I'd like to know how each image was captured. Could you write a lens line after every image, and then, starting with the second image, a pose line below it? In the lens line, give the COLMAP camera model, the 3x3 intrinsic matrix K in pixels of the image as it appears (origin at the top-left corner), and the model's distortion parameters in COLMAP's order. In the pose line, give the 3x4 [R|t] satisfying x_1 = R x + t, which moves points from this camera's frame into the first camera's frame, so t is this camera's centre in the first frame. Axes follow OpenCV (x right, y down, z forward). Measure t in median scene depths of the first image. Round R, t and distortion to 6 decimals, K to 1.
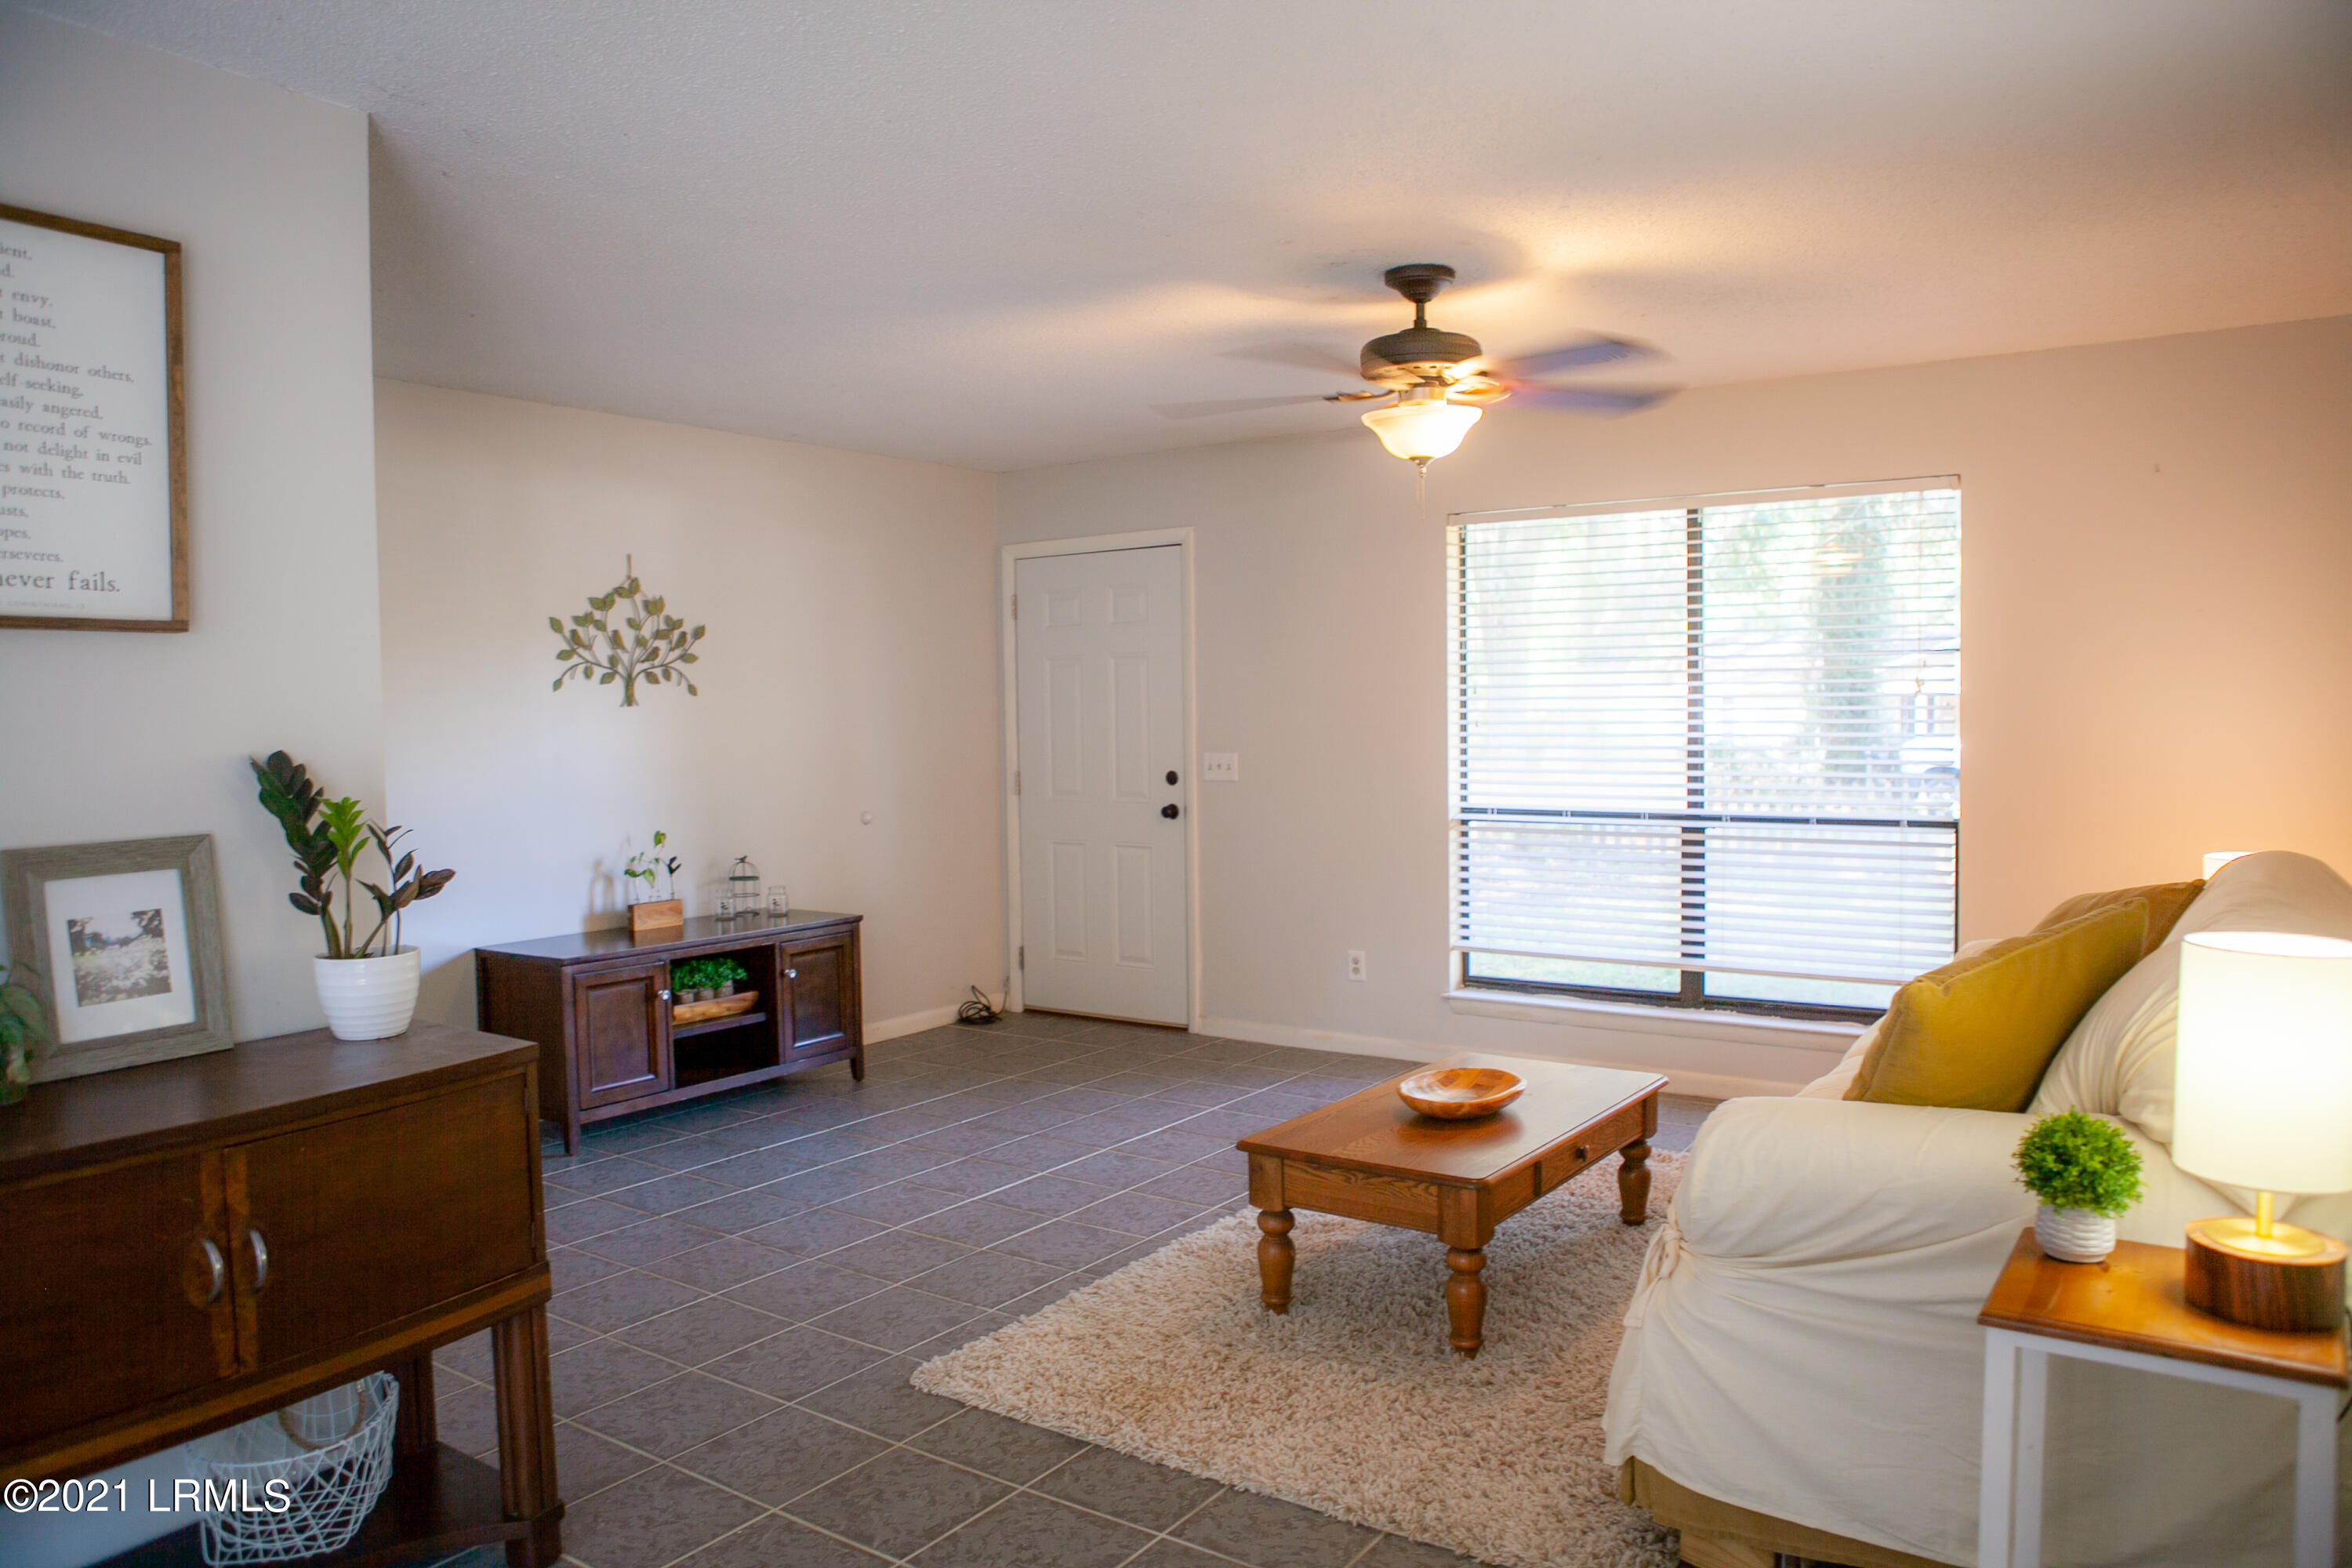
lens RADIAL K [[1611.2, 0, 1176.0], [0, 1611.2, 784.0], [0, 0, 1]] dist [-0.107804, 0.079105]
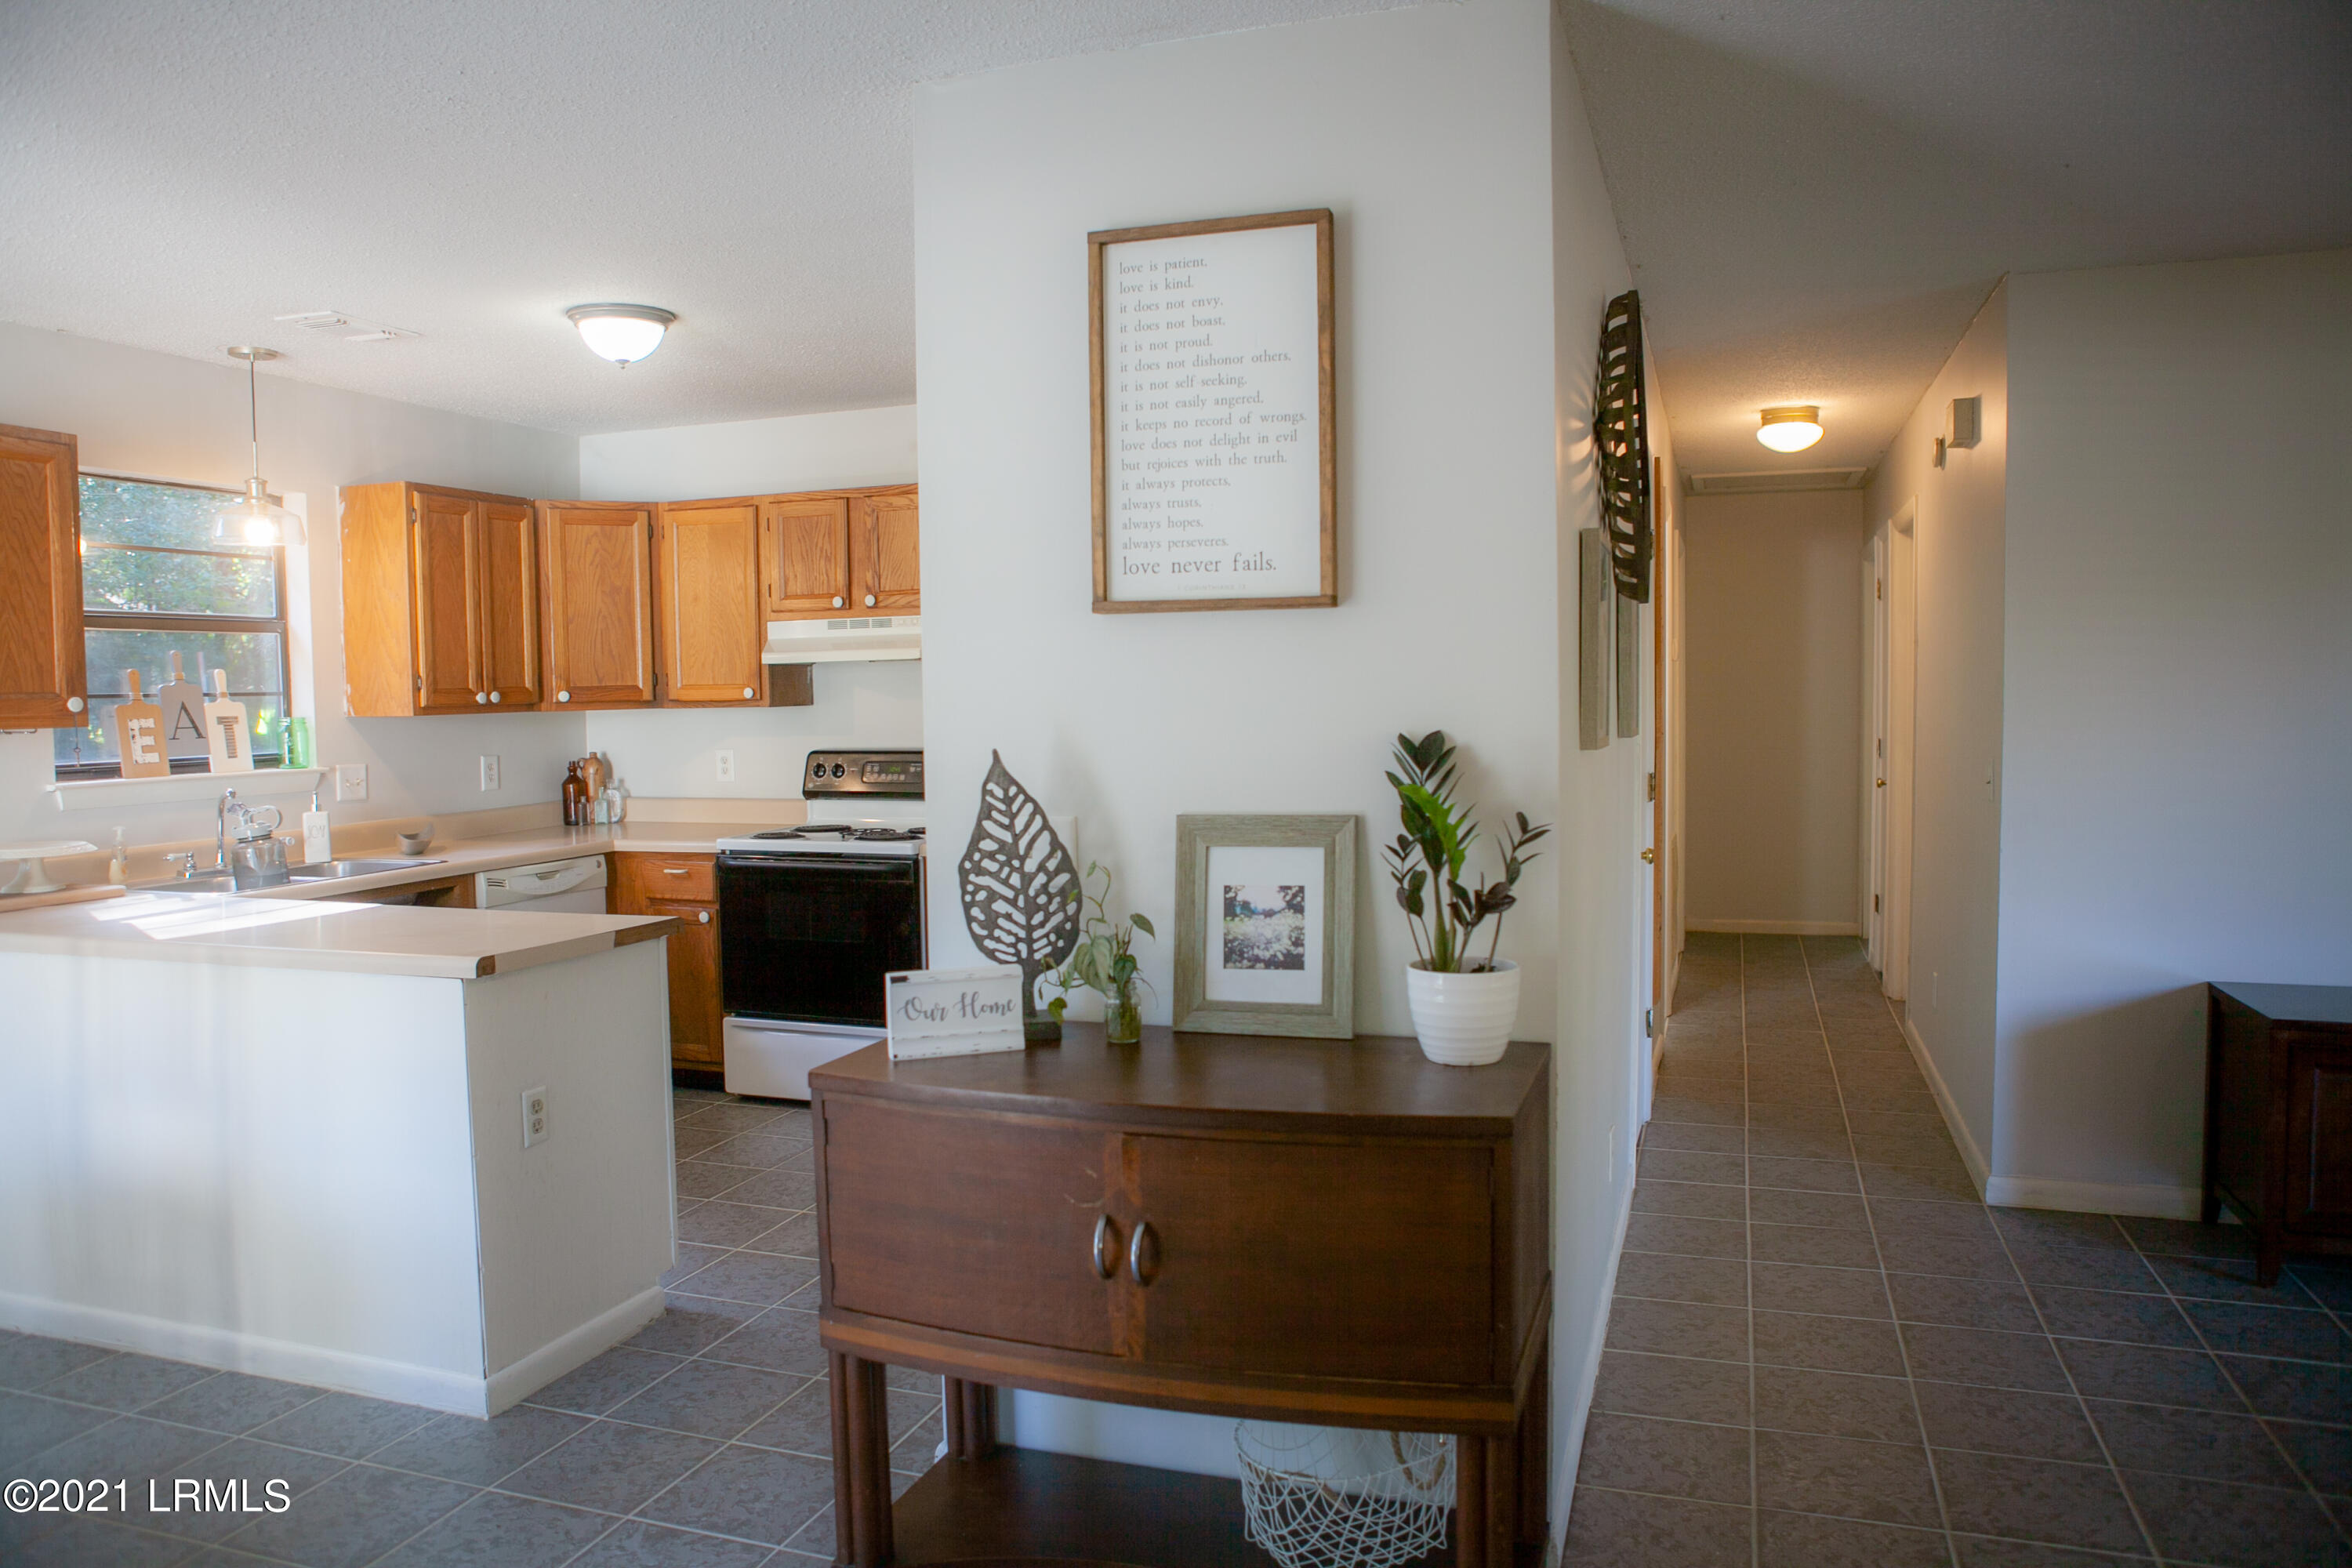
lens RADIAL K [[1611.2, 0, 1176.0], [0, 1611.2, 784.0], [0, 0, 1]] dist [-0.107804, 0.079105]
pose [[0.274759, 0.063517, -0.959413, 0.317871], [-0.036721, 0.997781, 0.055541, -0.040129], [0.960812, 0.019971, 0.276482, 0.652520]]
